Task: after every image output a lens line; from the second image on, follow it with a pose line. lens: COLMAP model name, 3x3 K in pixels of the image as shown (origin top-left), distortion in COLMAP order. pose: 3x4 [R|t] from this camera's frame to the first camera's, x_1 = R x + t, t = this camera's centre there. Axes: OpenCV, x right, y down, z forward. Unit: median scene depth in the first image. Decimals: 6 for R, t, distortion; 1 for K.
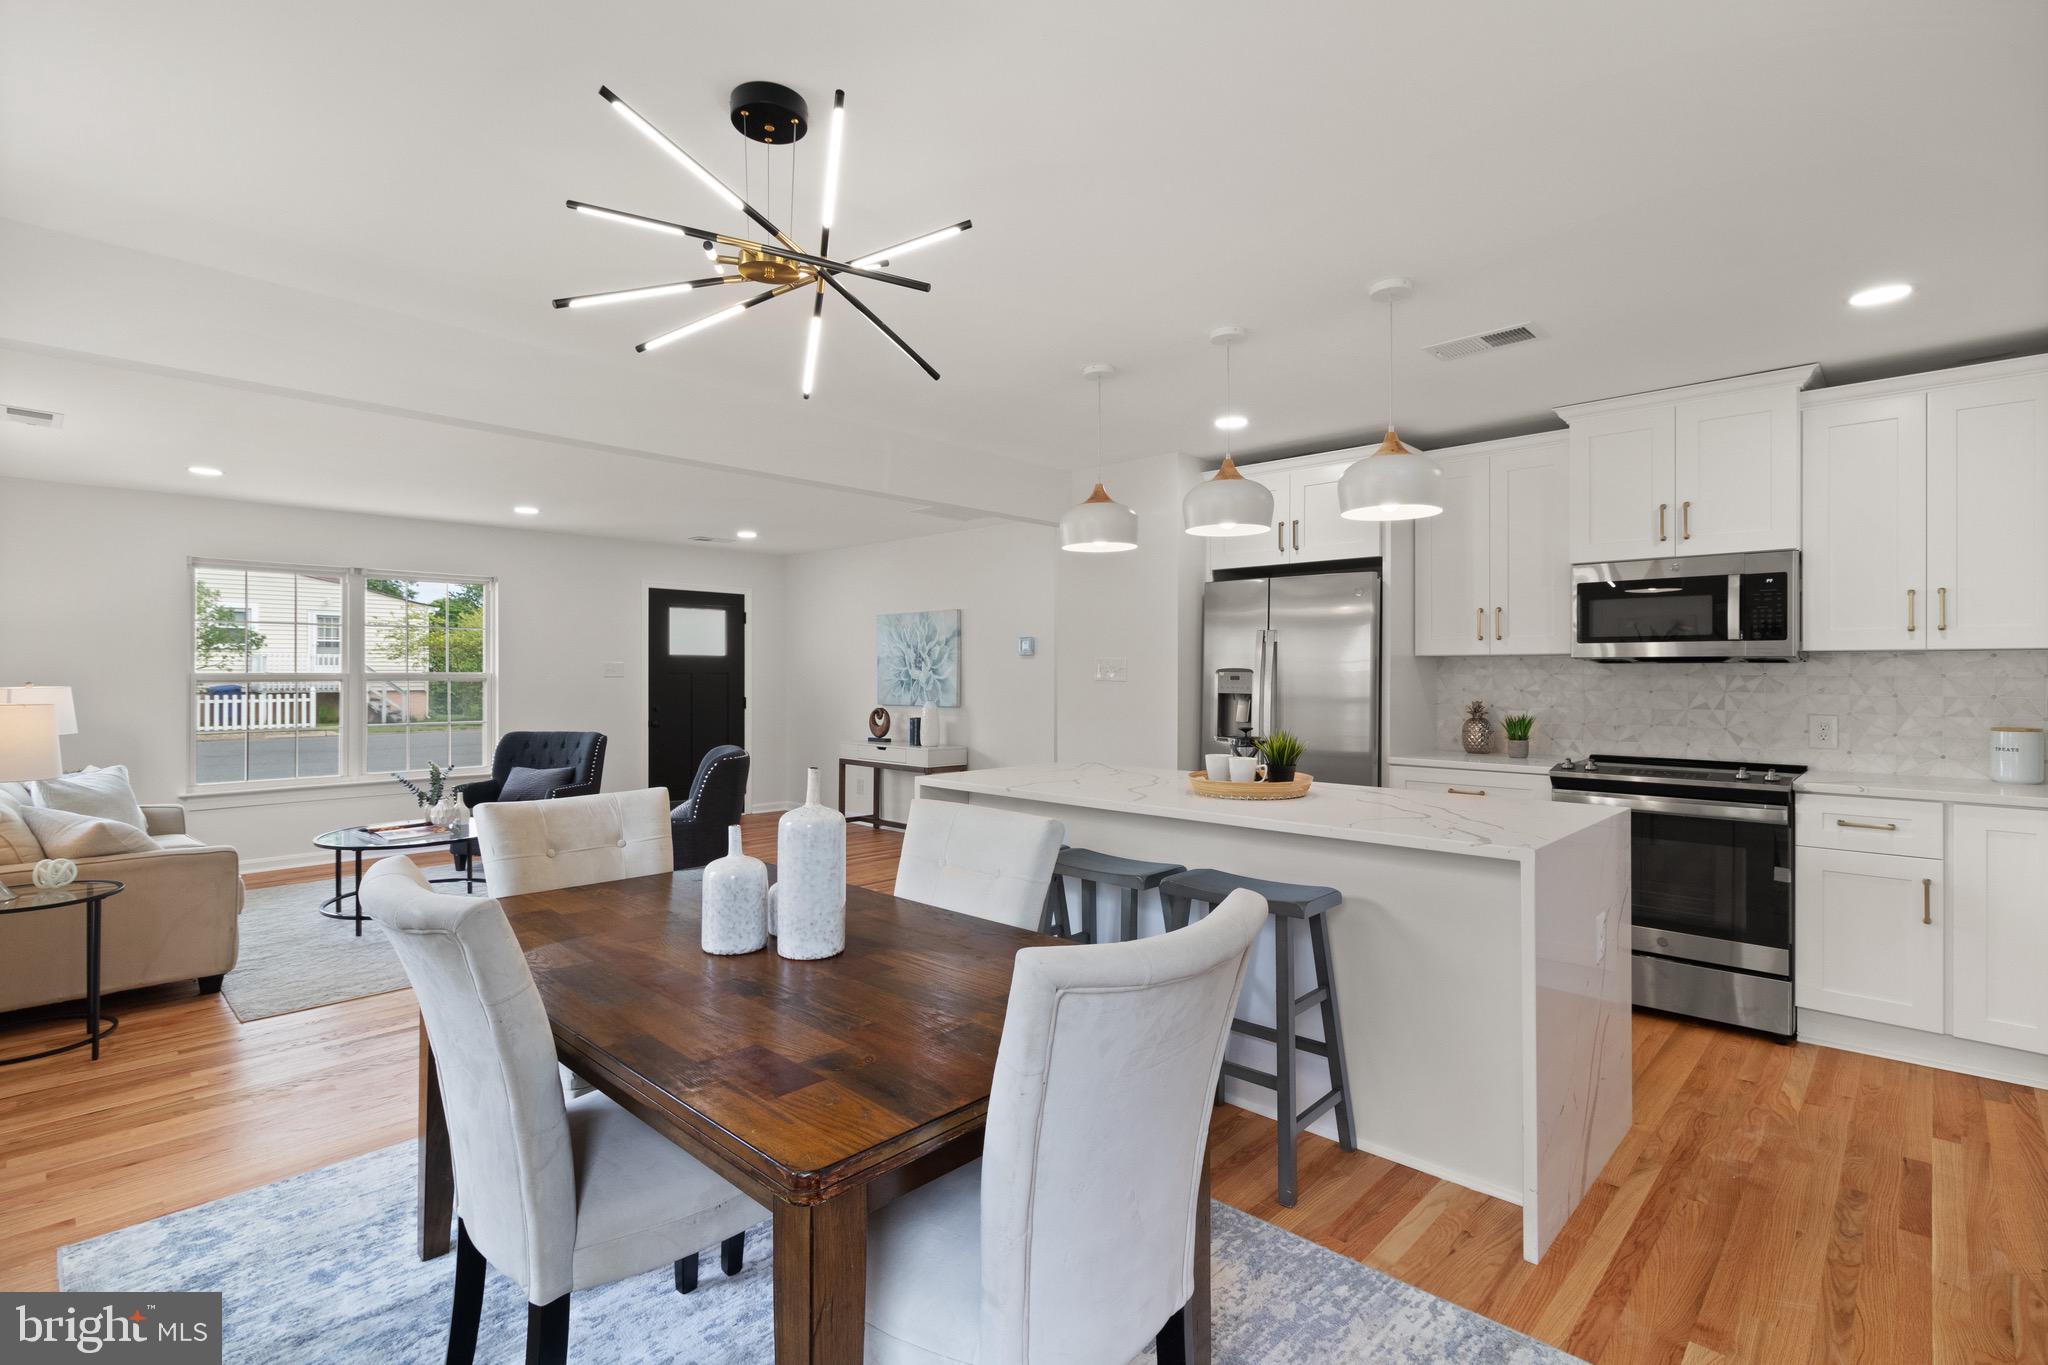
lens RADIAL K [[952.0, 0, 1031.8], [0, 952.0, 672.4], [0, 0, 1]] dist [0.001371, 0.000642]
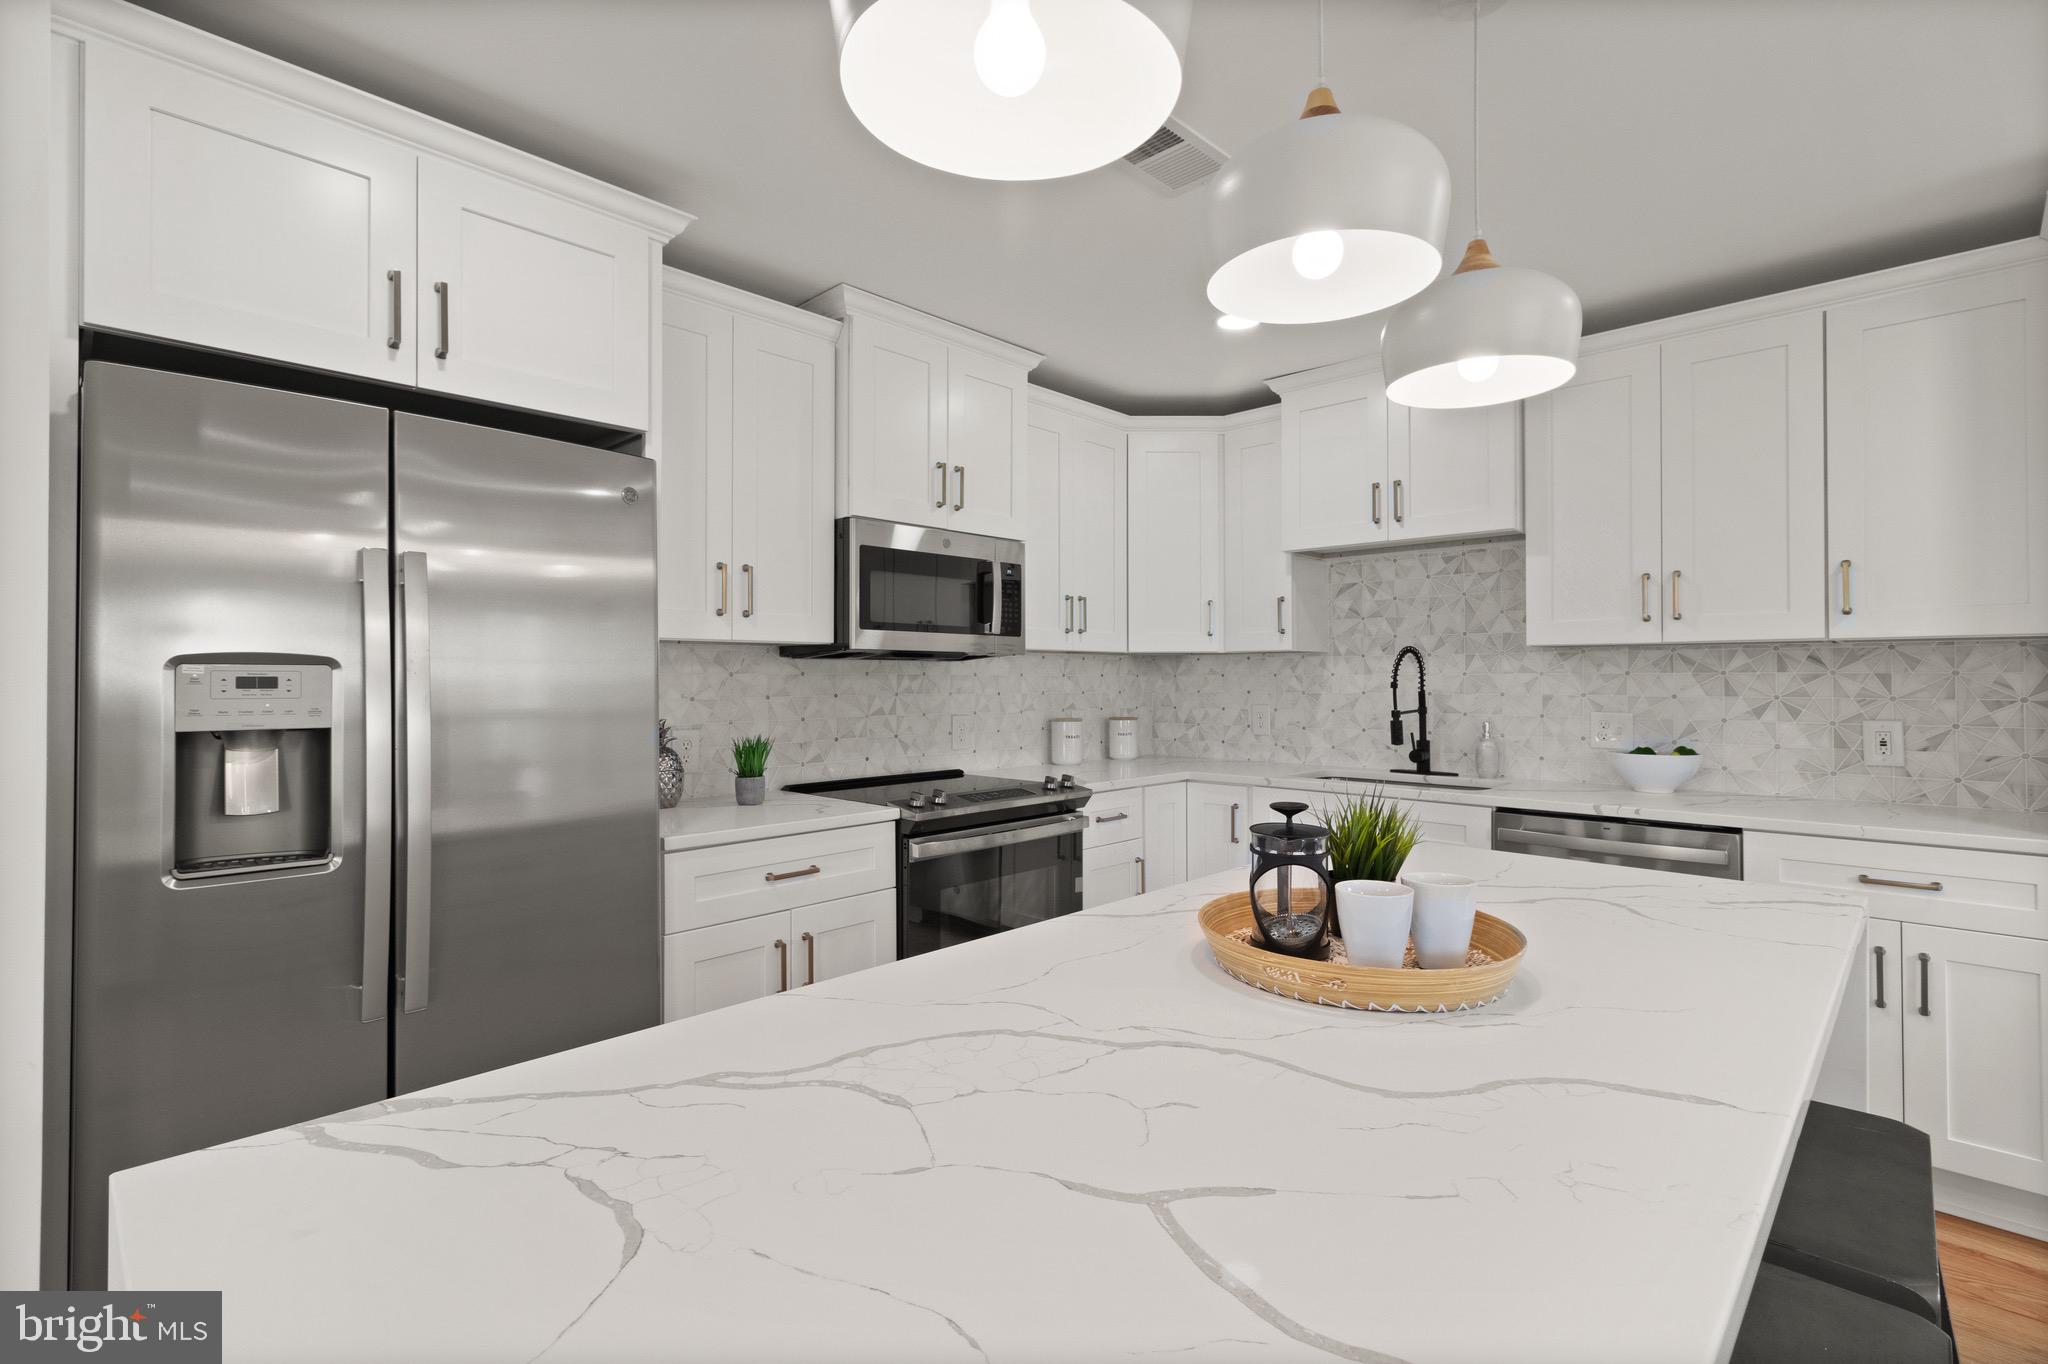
lens RADIAL K [[952.0, 0, 1018.4], [0, 952.0, 669.9], [0, 0, 1]] dist [0.001371, 0.000642]
pose [[0.015639, 0.006503, 0.999857, -0.072227], [0.000955, 0.999978, -0.006518, 0.002560], [-0.999877, 0.001057, 0.015633, 0.477020]]
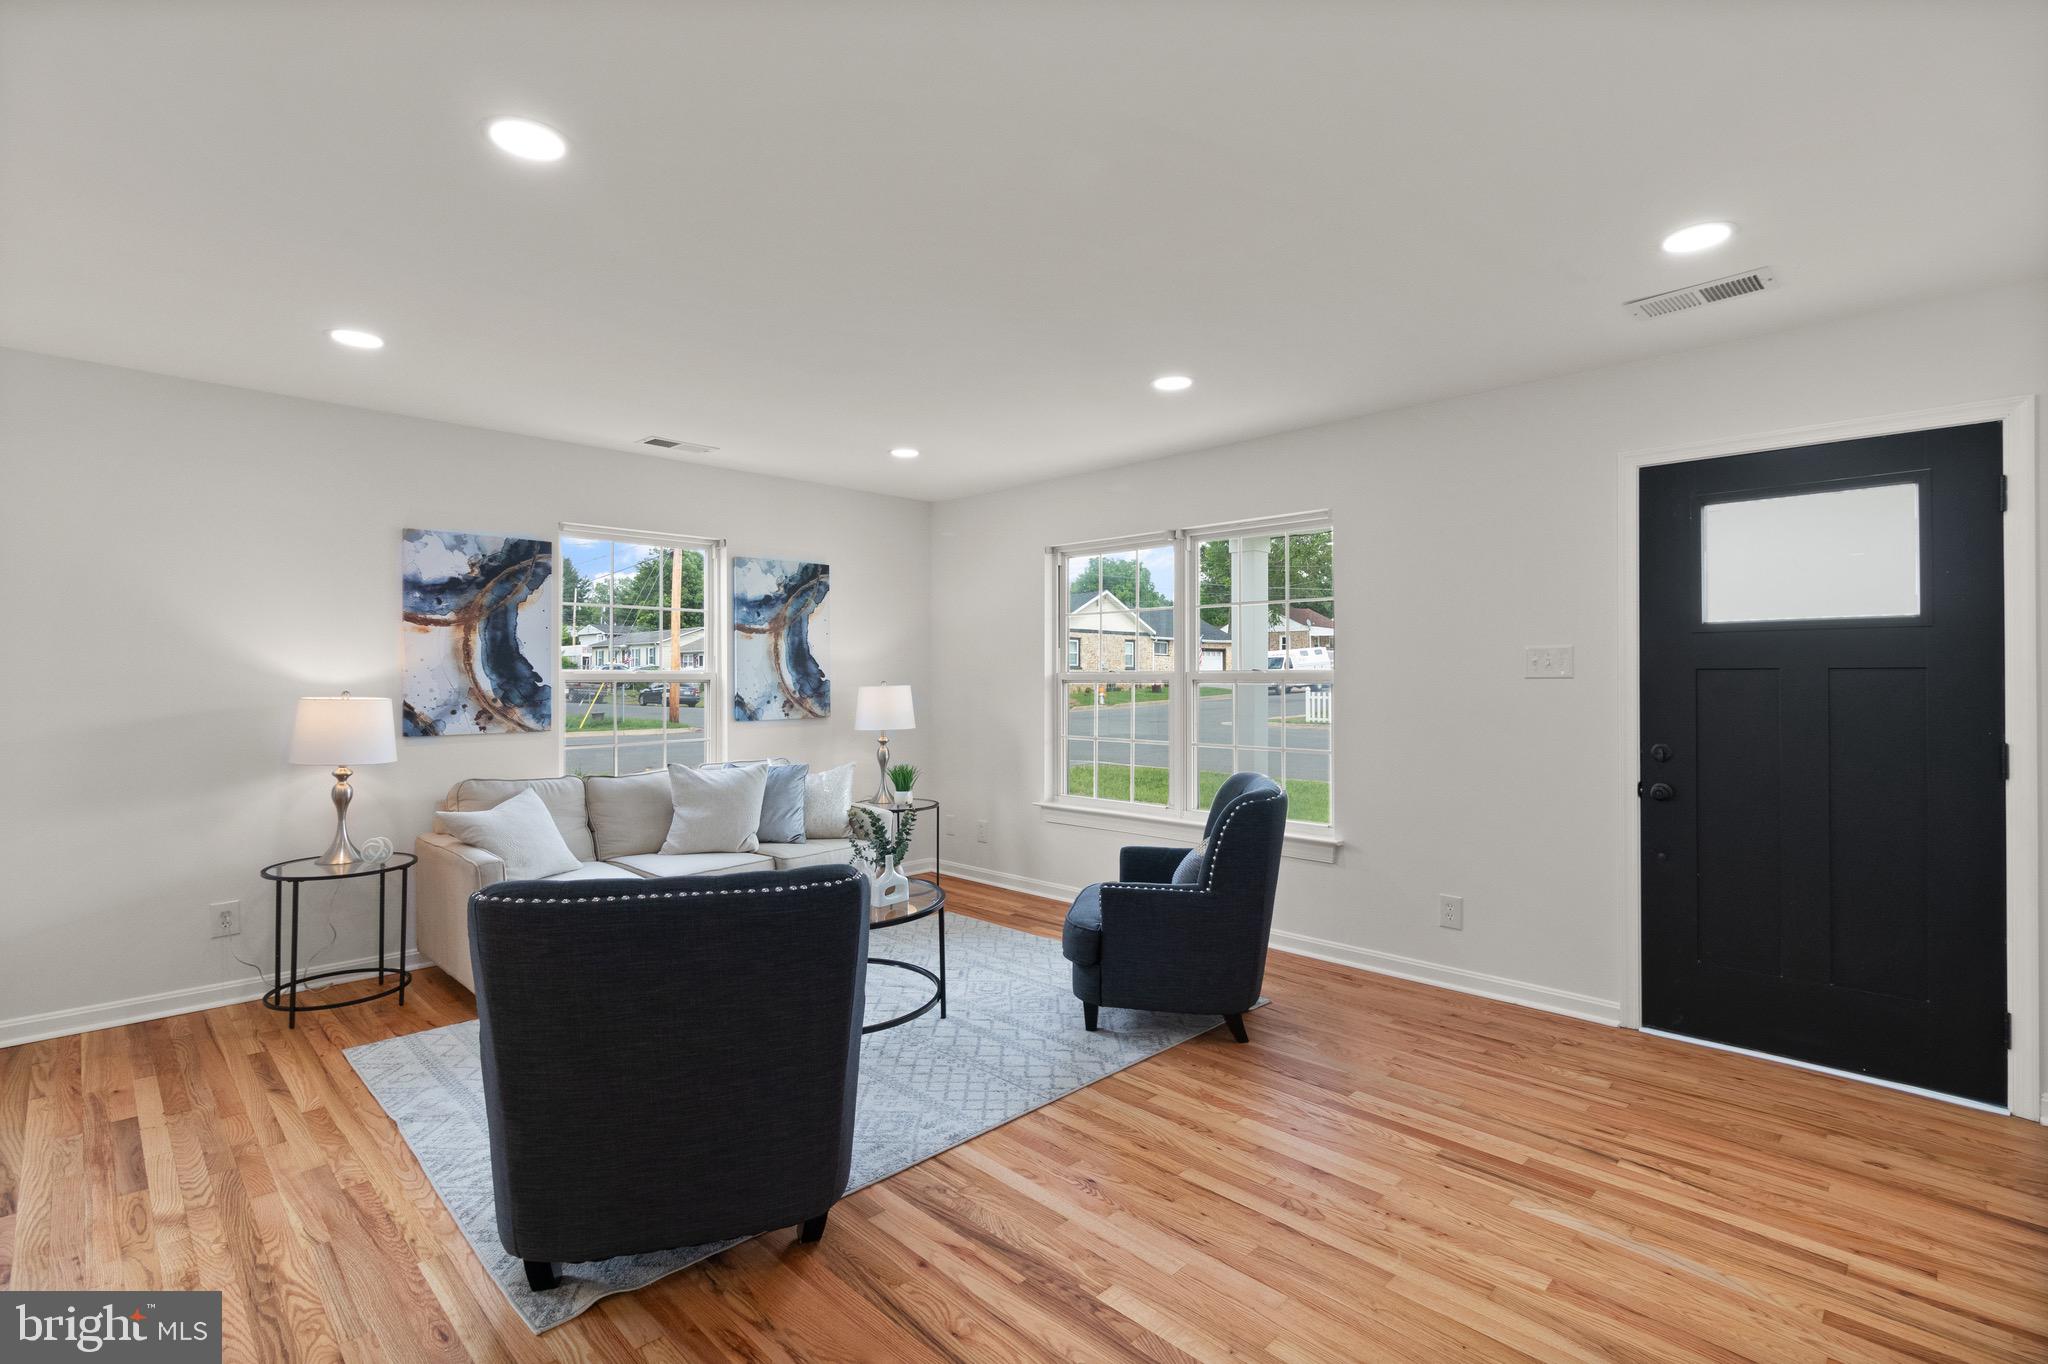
lens RADIAL K [[952.0, 0, 1020.3], [0, 952.0, 666.2], [0, 0, 1]] dist [0.001371, 0.000642]
pose [[-0.032393, -0.010012, -0.999425, 0.032350], [0.002416, 0.999946, -0.010096, 0.003330], [0.999472, -0.002742, -0.032367, 0.812093]]
